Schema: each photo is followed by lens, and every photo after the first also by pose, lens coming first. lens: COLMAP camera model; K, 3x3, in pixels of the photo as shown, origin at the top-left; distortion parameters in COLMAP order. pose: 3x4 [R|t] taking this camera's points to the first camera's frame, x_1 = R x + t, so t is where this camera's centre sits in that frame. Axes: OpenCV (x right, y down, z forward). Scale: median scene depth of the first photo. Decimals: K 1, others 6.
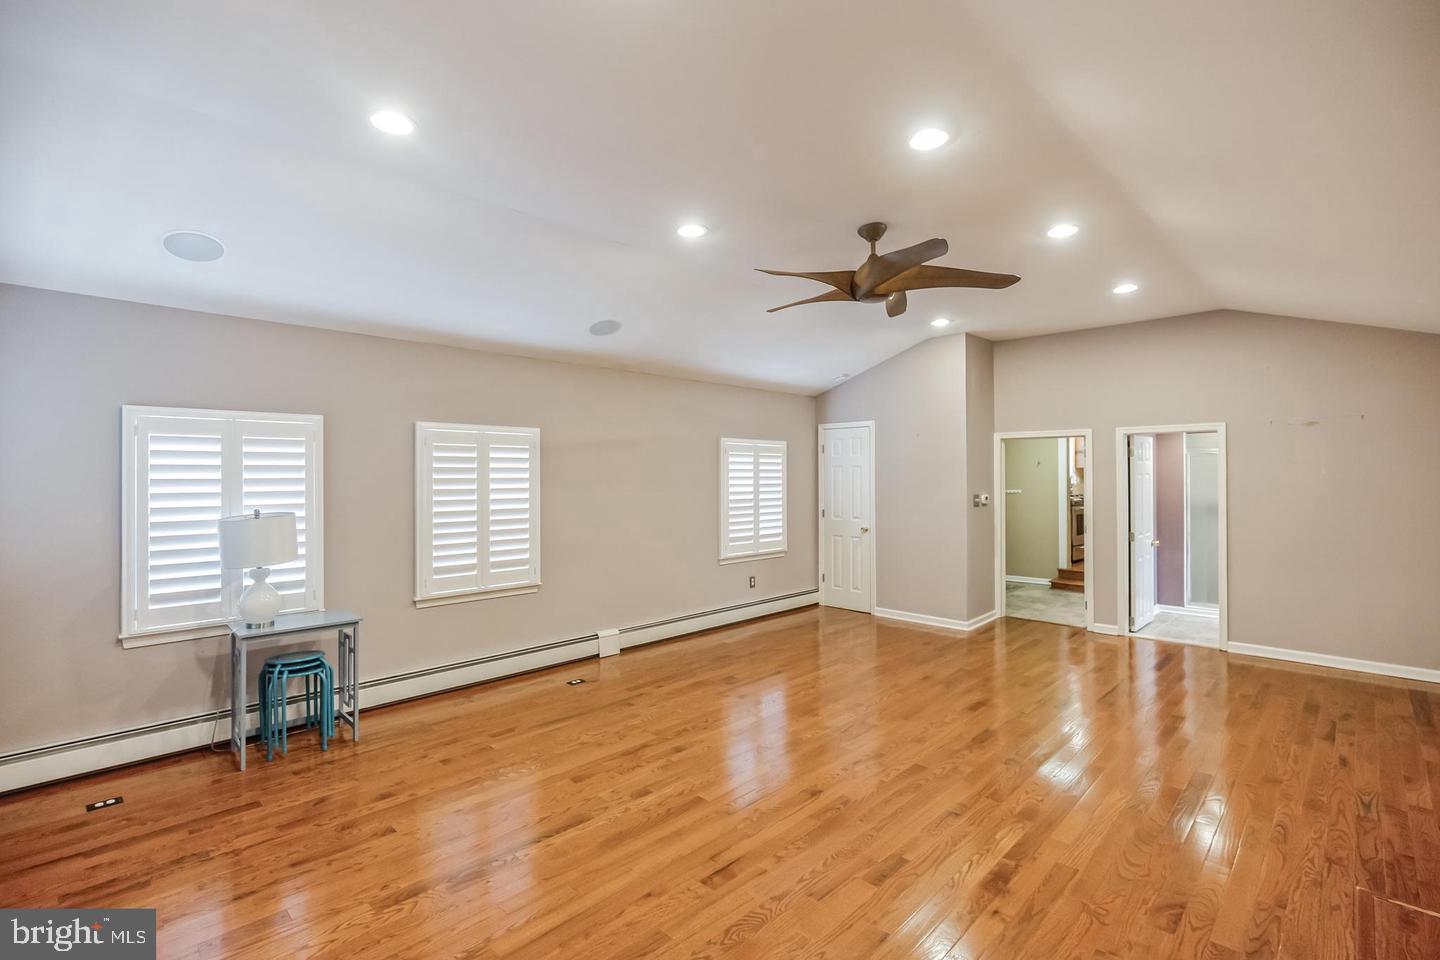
lens RADIAL K [[674.8, 0, 720.0], [0, 674.8, 480.0], [0, 0, 1]] dist [0.008033, -0.000818]
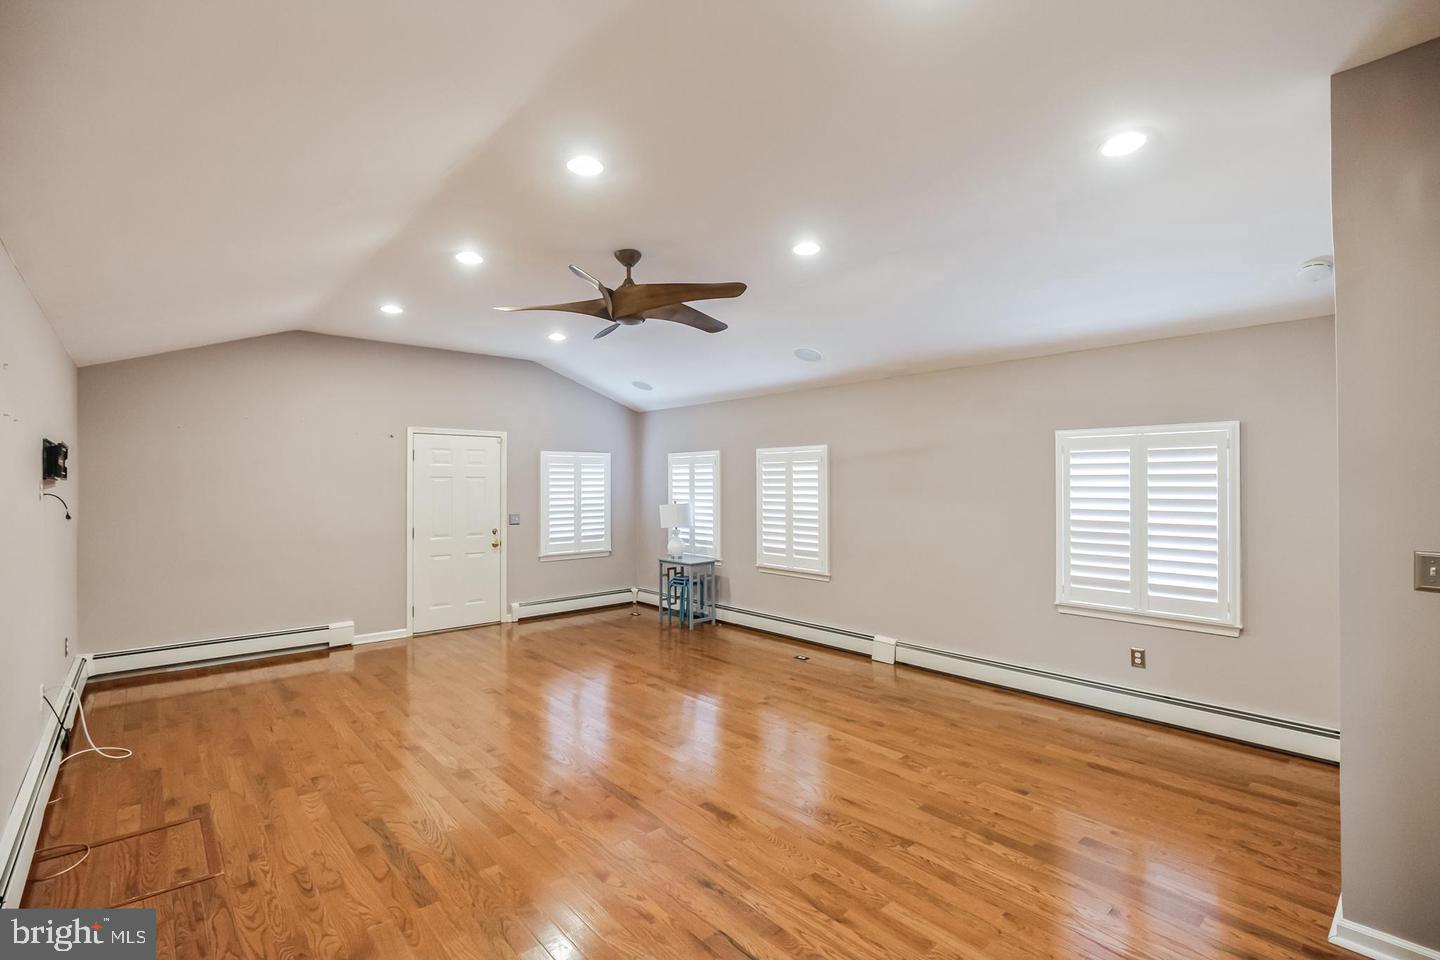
lens RADIAL K [[655.6, 0, 720.6], [0, 655.6, 515.0], [0, 0, 1]] dist [-0.044226, 0.000428]
pose [[-0.082827, 0.048442, -0.995386, 0.921424], [-0.005880, 0.998777, 0.049096, -0.008477], [0.996547, 0.009919, -0.082440, 0.934905]]
